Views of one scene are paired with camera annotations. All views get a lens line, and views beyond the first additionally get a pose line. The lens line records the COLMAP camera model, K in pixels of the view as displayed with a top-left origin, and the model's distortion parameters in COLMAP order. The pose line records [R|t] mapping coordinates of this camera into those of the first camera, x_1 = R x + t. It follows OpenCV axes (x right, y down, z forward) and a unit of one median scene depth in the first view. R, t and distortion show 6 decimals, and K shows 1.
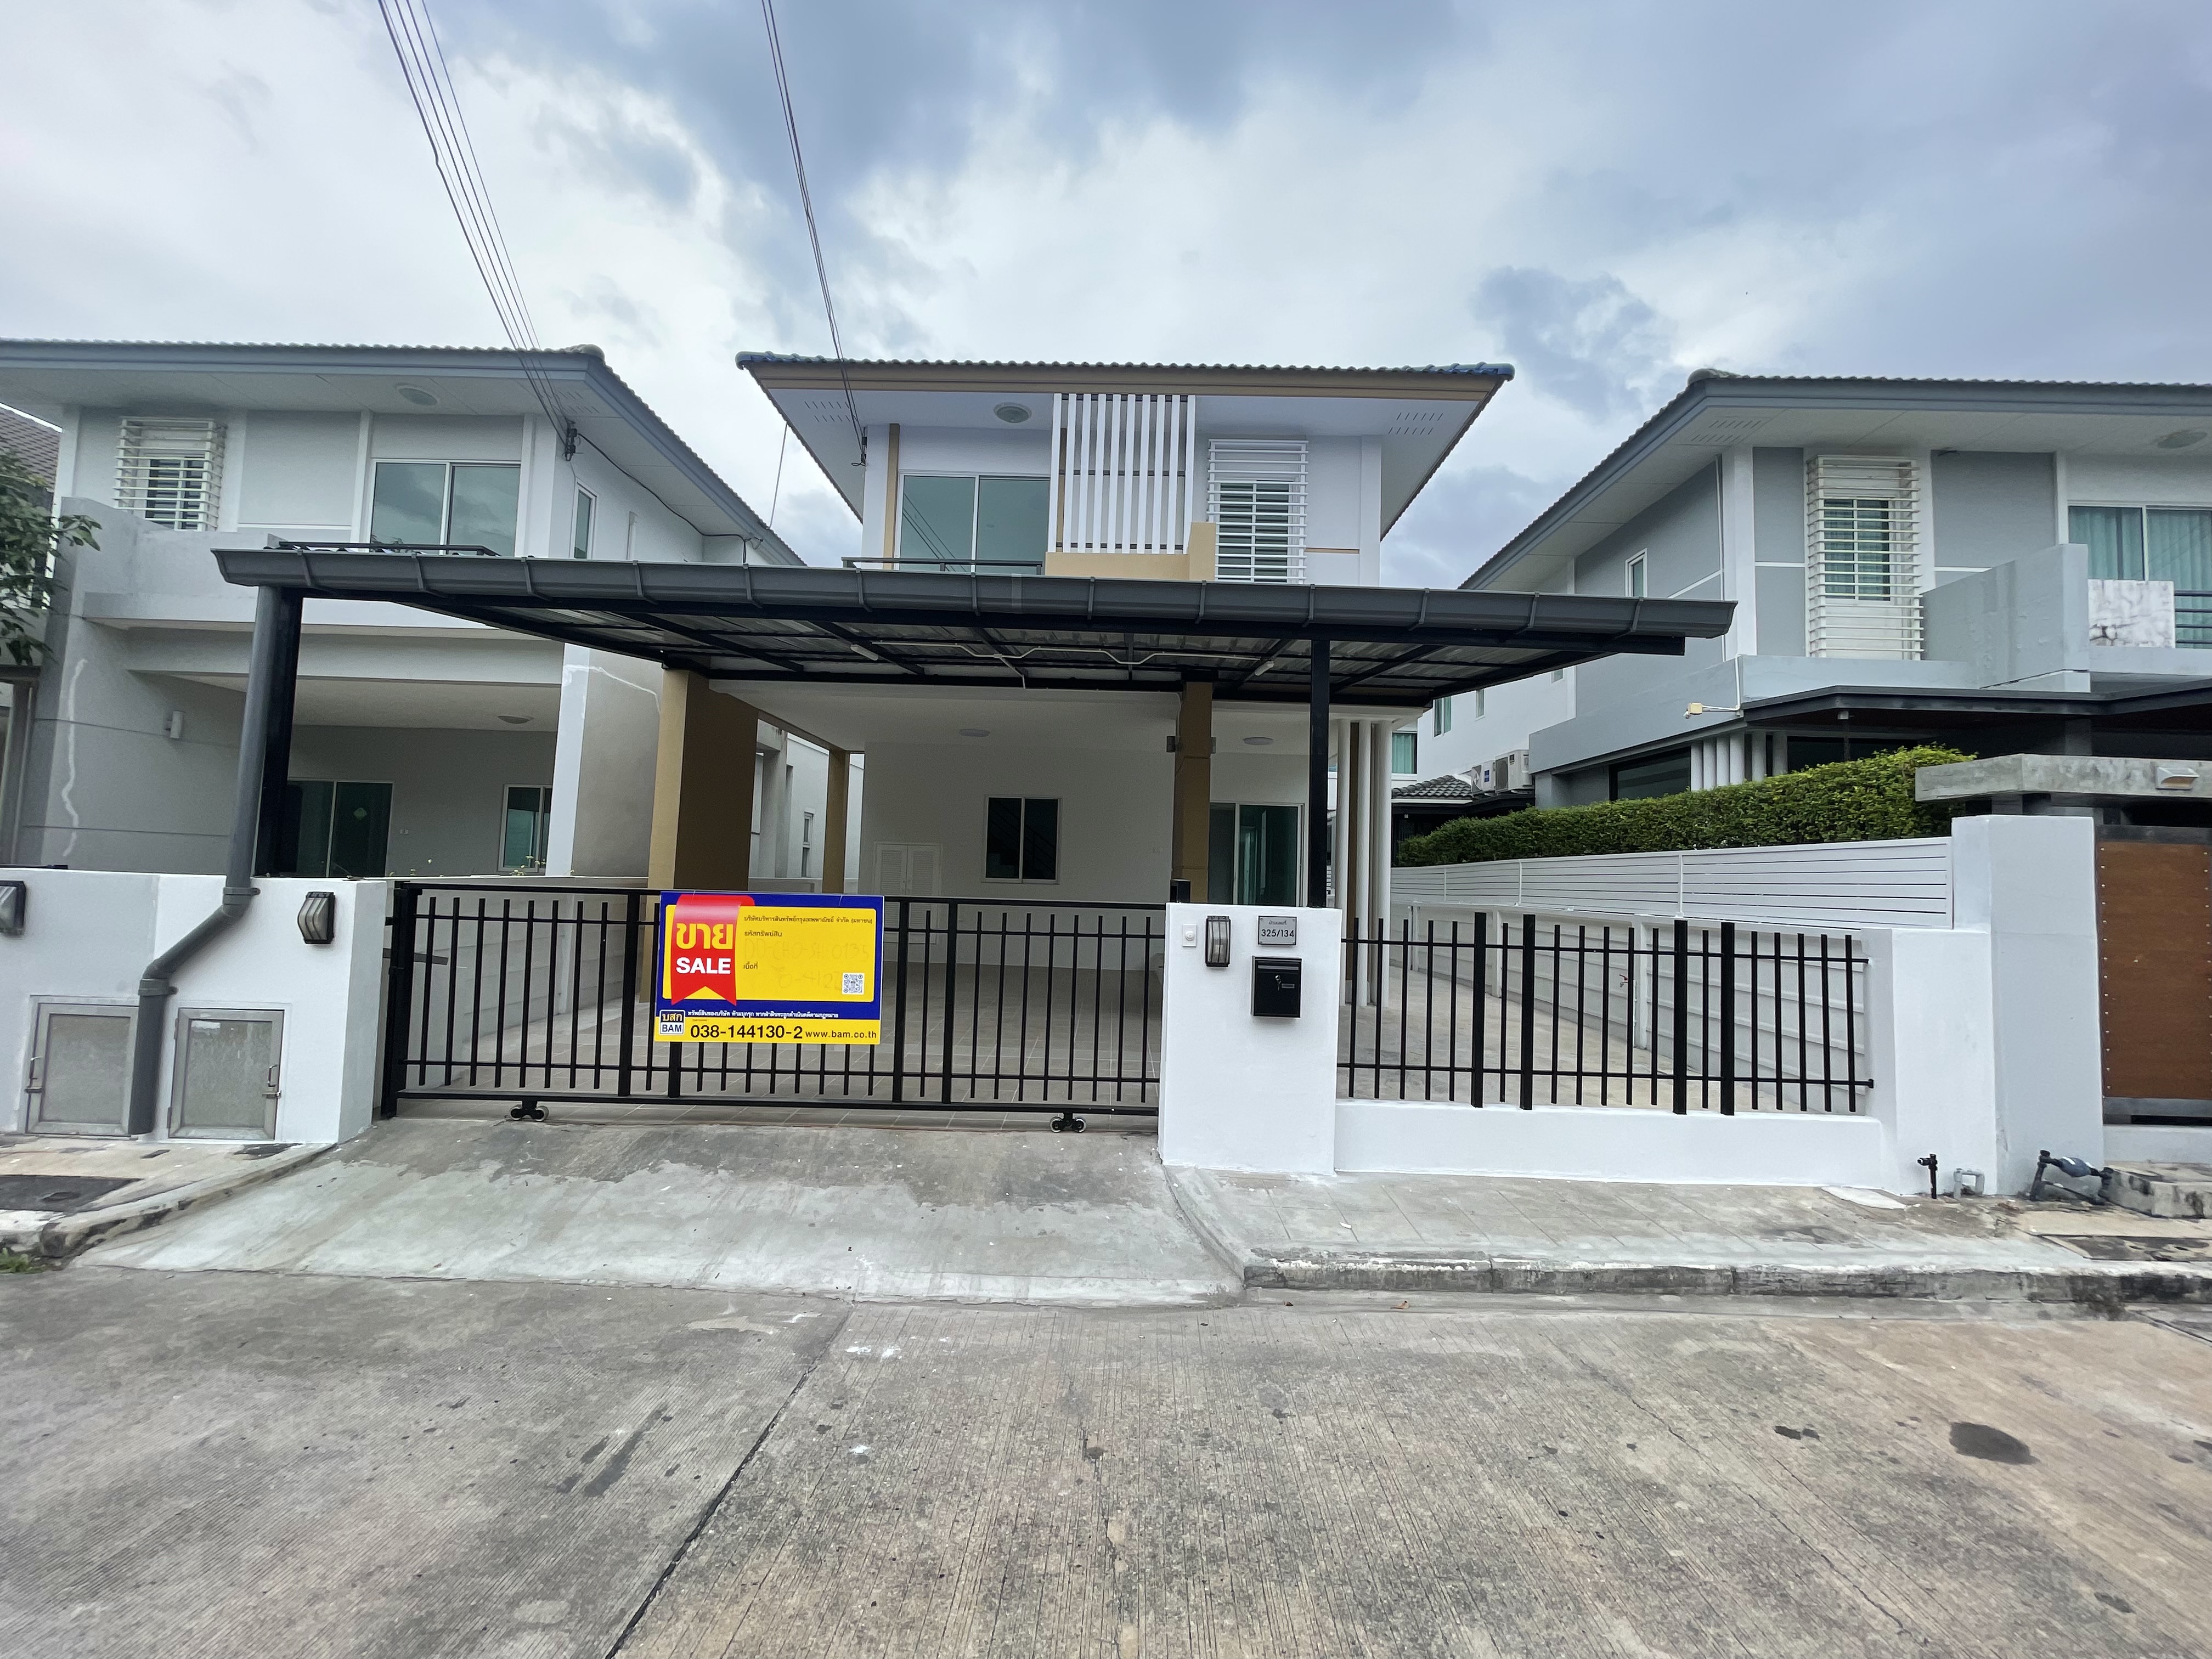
lens RADIAL K [[888.3, 0, 1106.0], [0, 888.3, 829.5], [0, 0, 1]] dist [-0.003707, -0.000061]
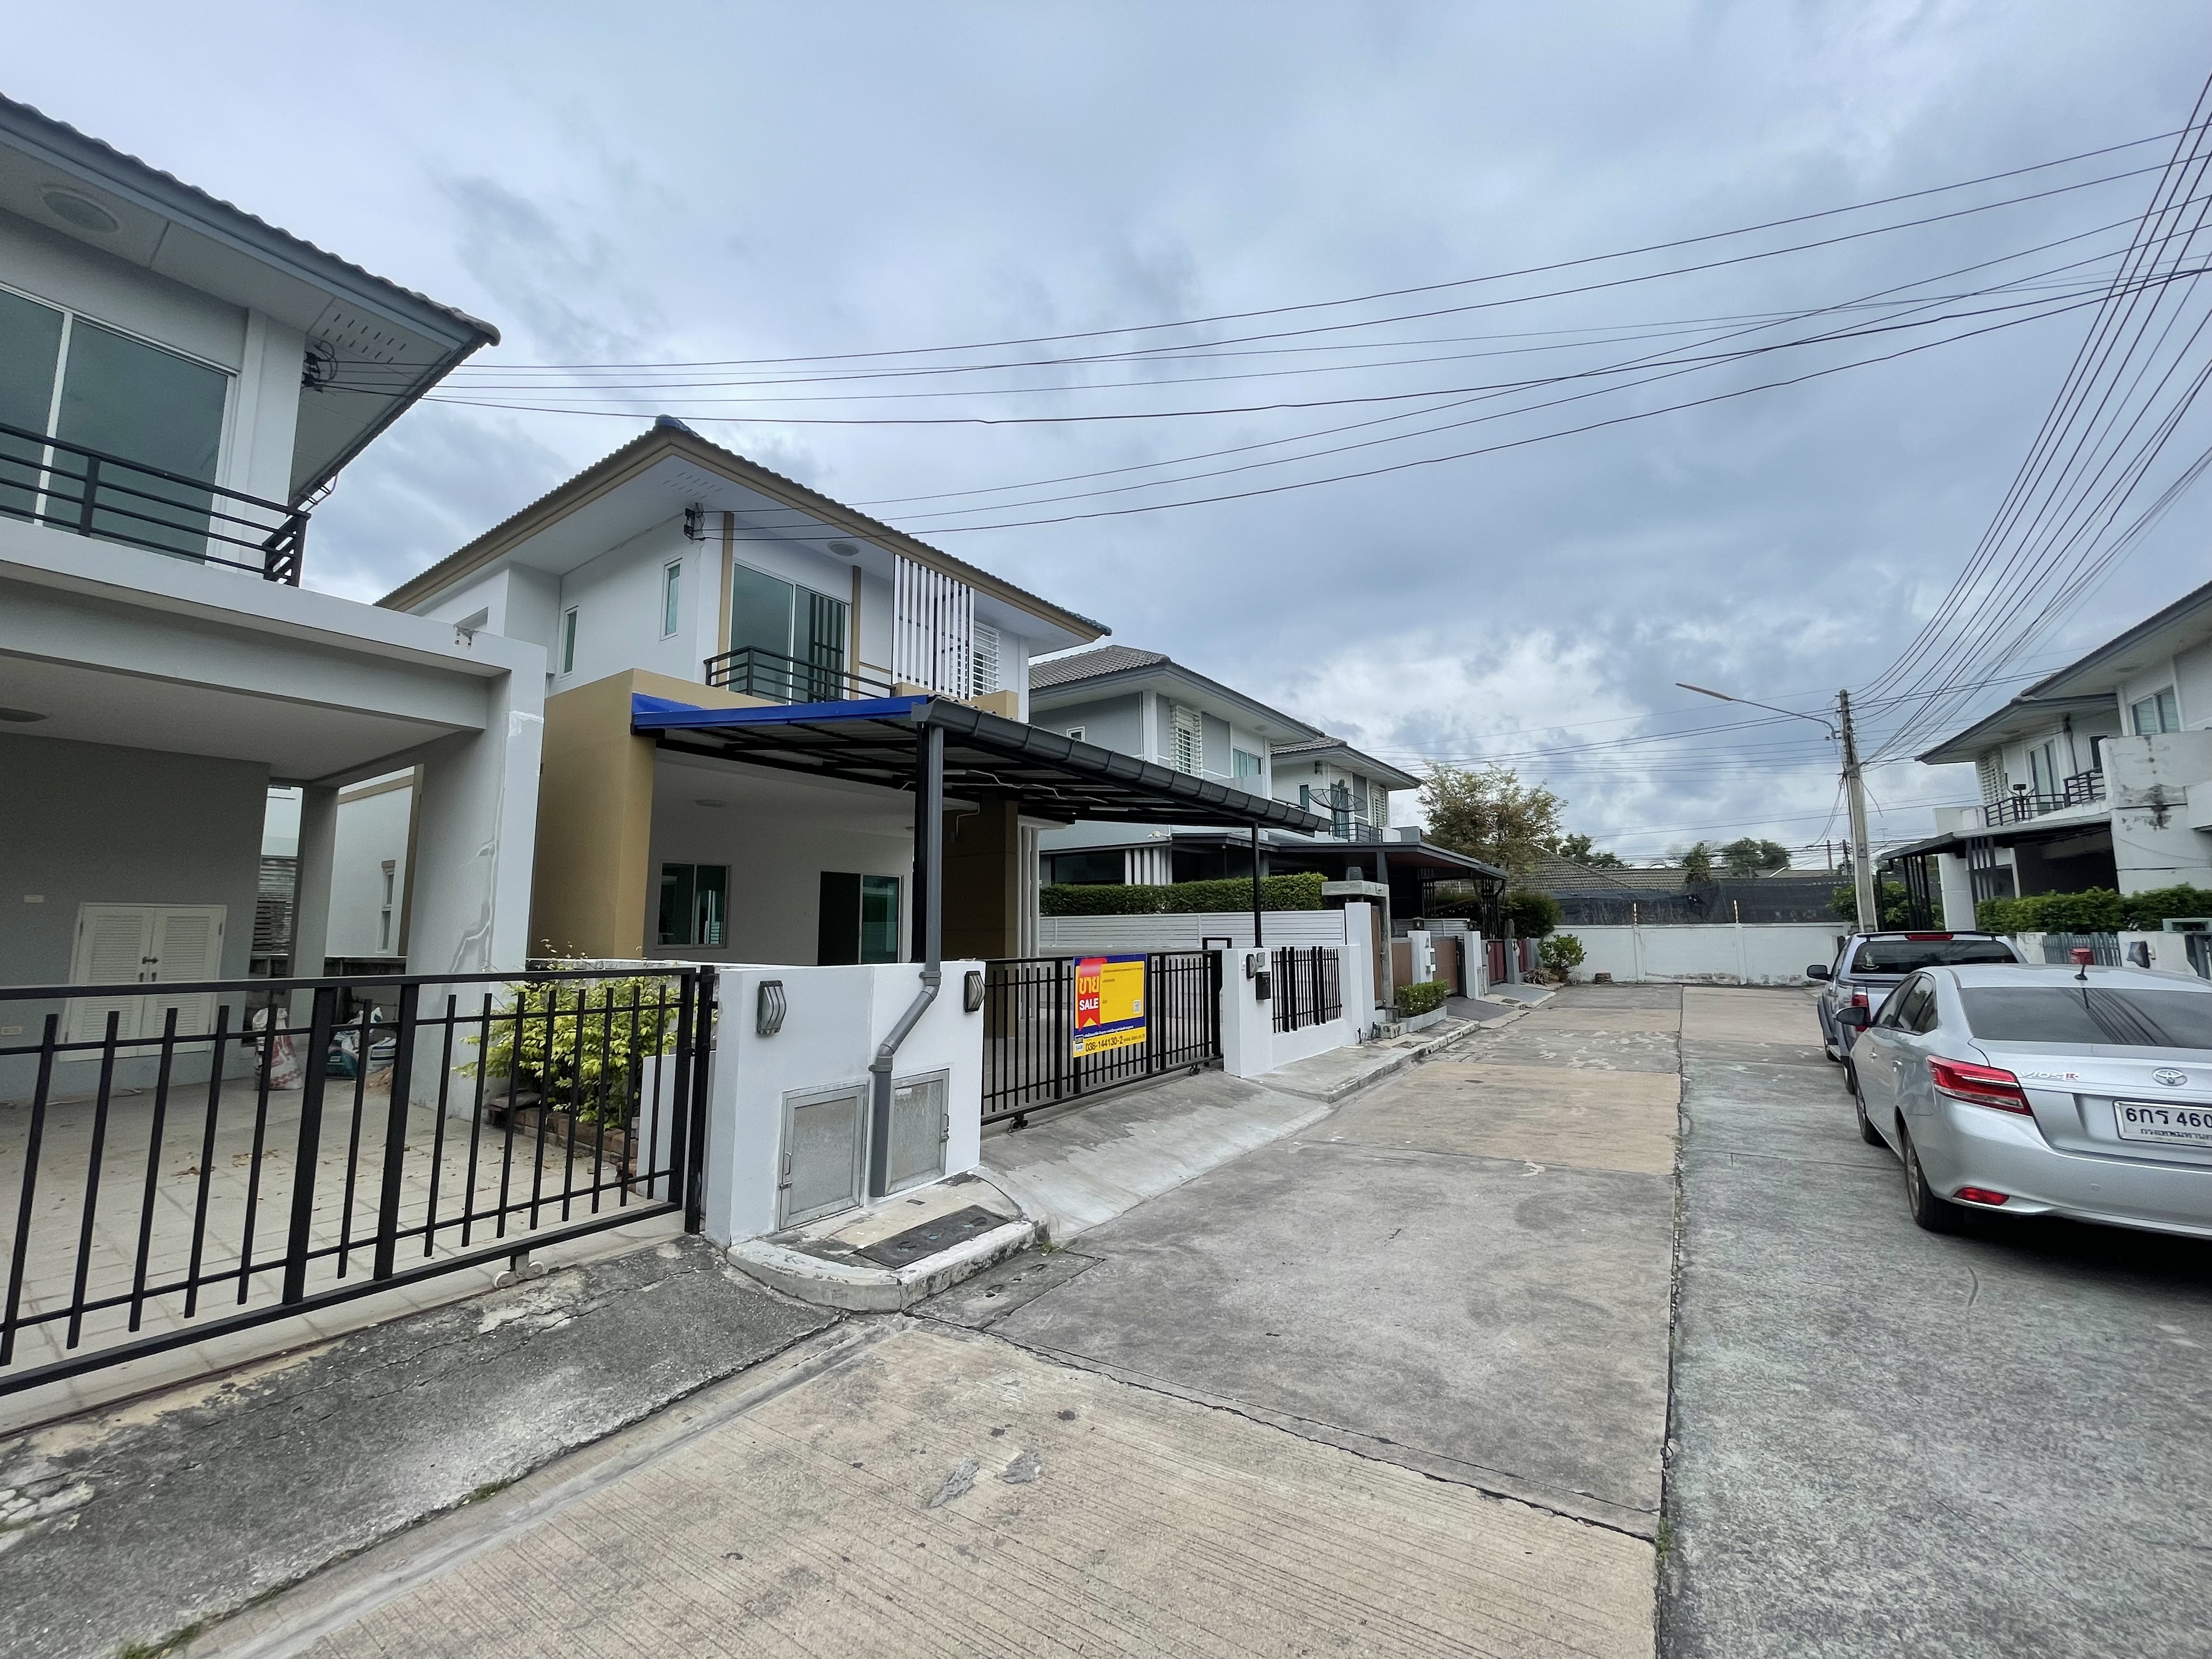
lens RADIAL K [[888.3, 0, 1106.0], [0, 888.3, 829.5], [0, 0, 1]] dist [-0.003707, -0.000061]
pose [[0.557943, 0.063572, 0.827441, -1.875730], [-0.021288, 0.997830, -0.062308, -0.059120], [-0.829607, 0.017149, 0.558085, 0.113469]]
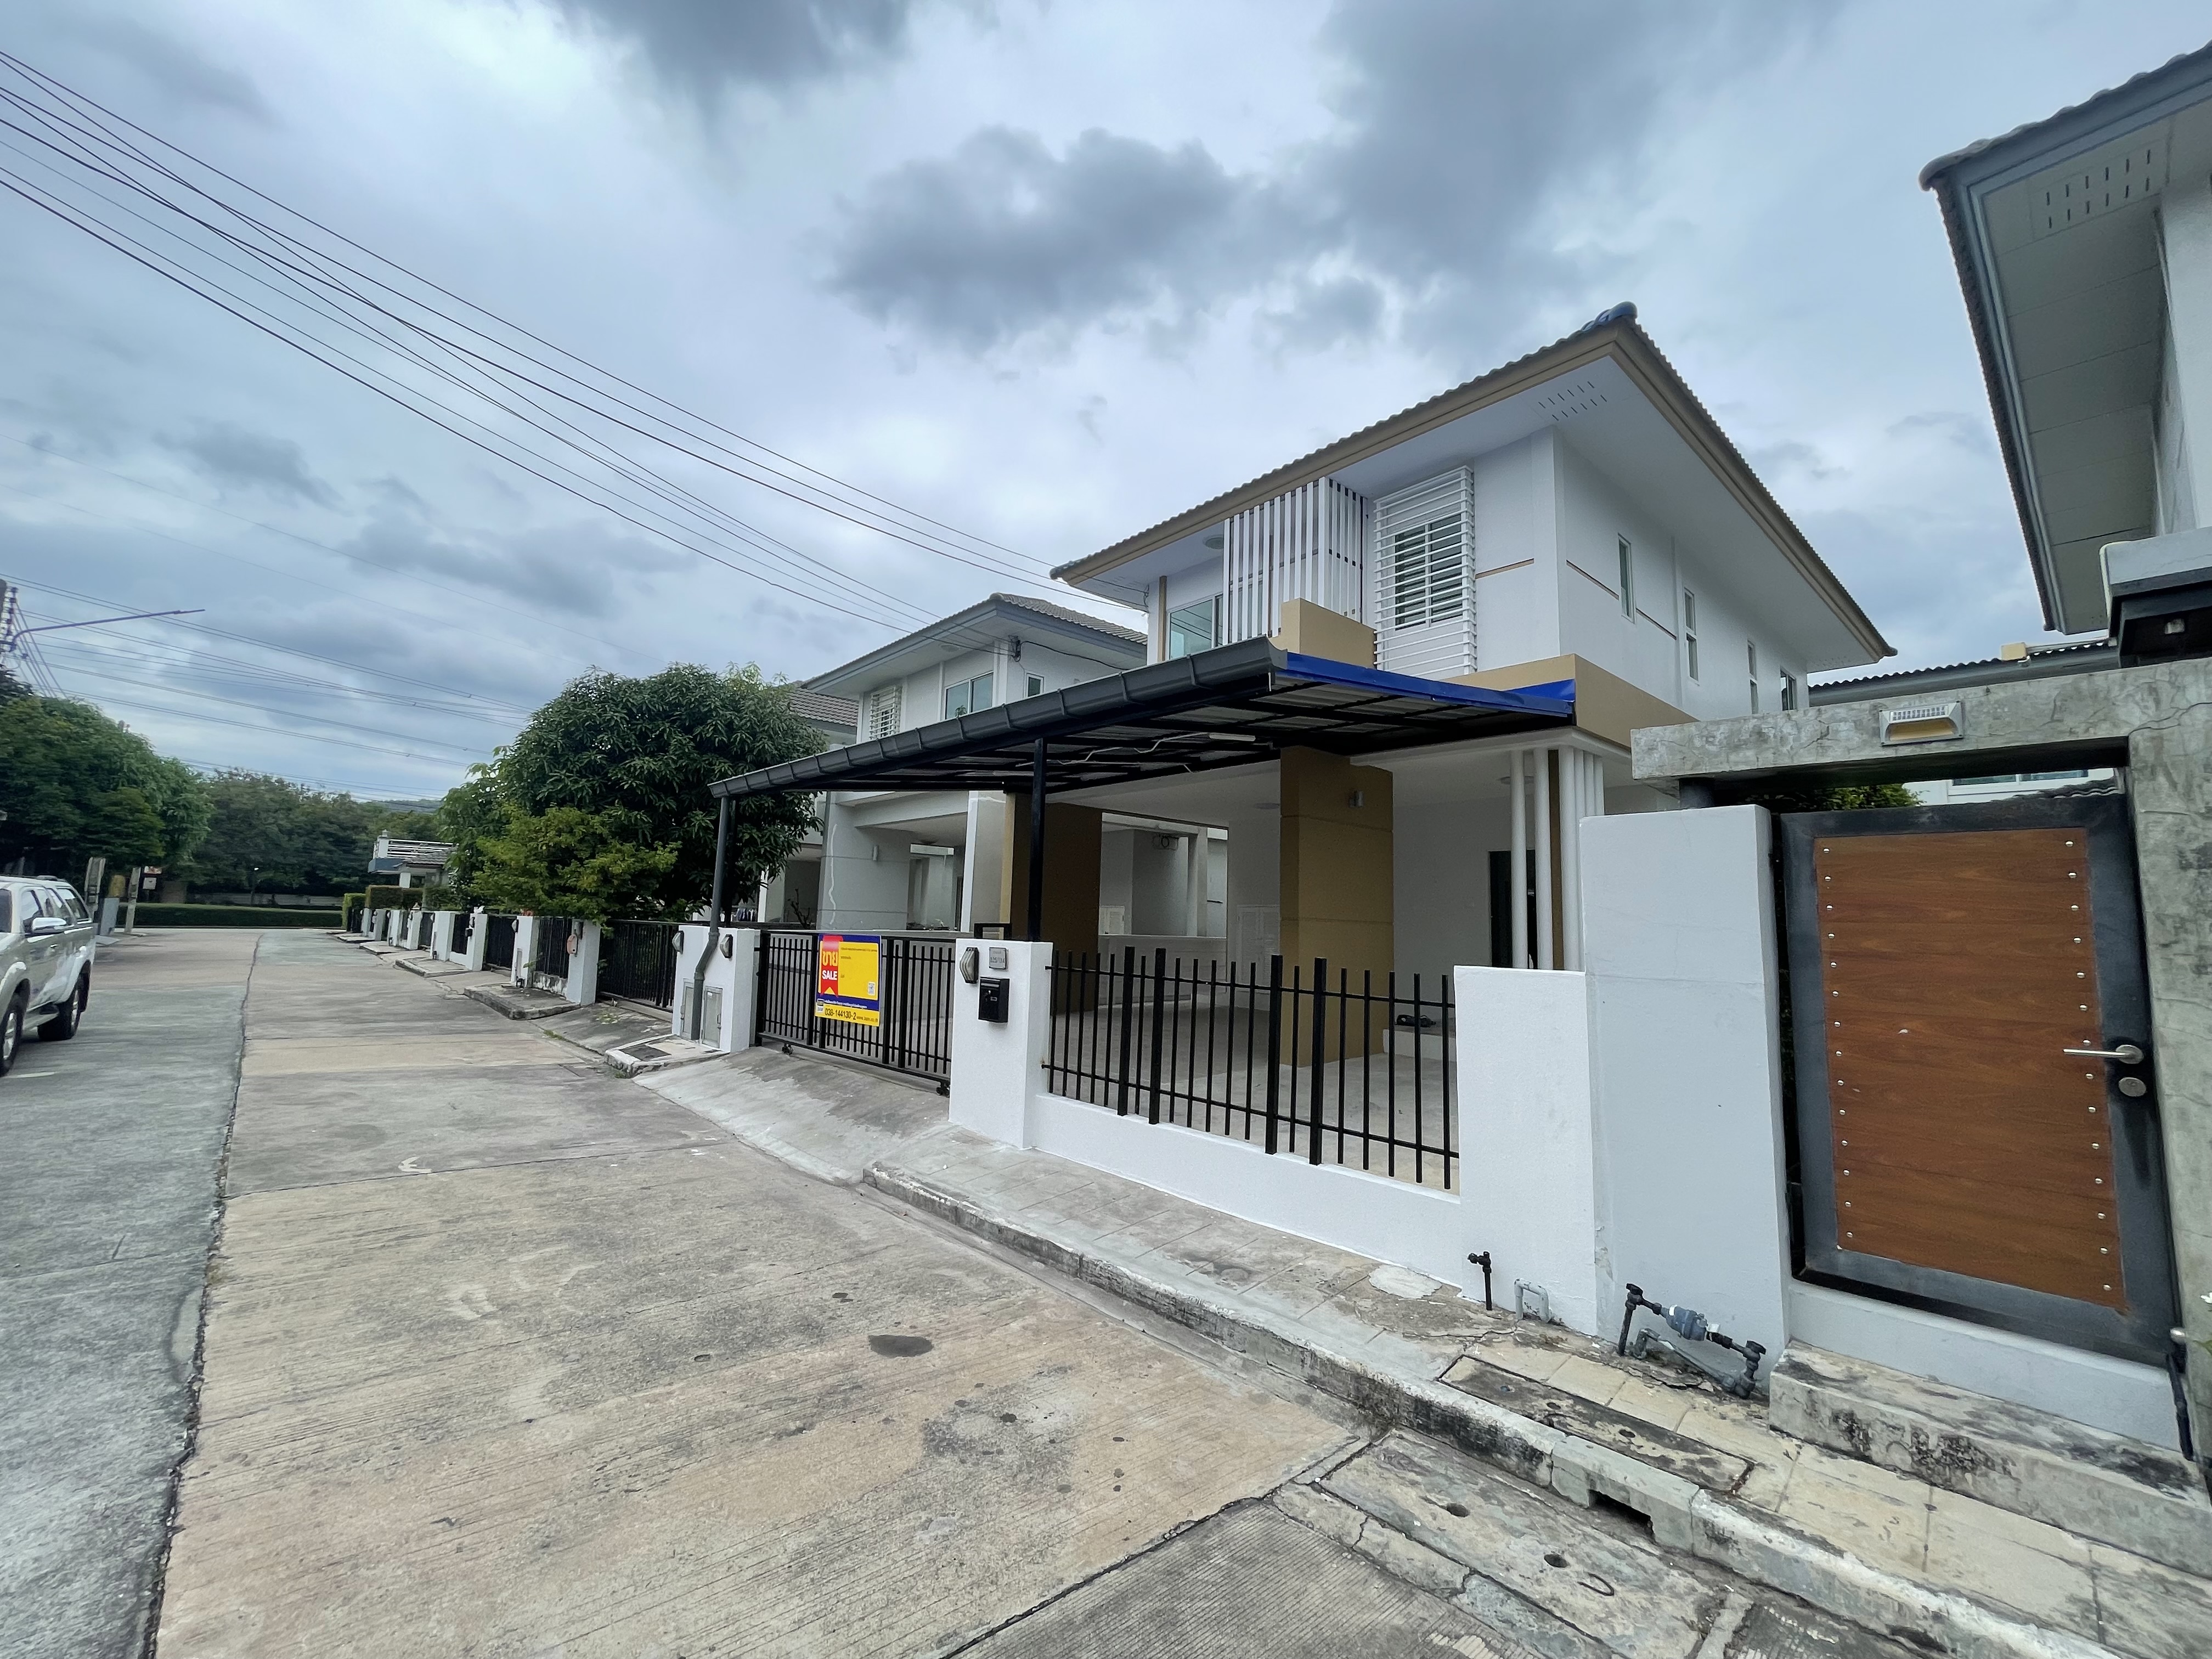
lens RADIAL K [[888.3, 0, 1106.0], [0, 888.3, 829.5], [0, 0, 1]] dist [-0.003707, -0.000061]
pose [[0.675800, -0.093791, -0.731094, 1.363177], [0.035255, 0.994849, -0.095039, 0.054942], [0.736242, 0.038452, 0.675625, 0.202769]]
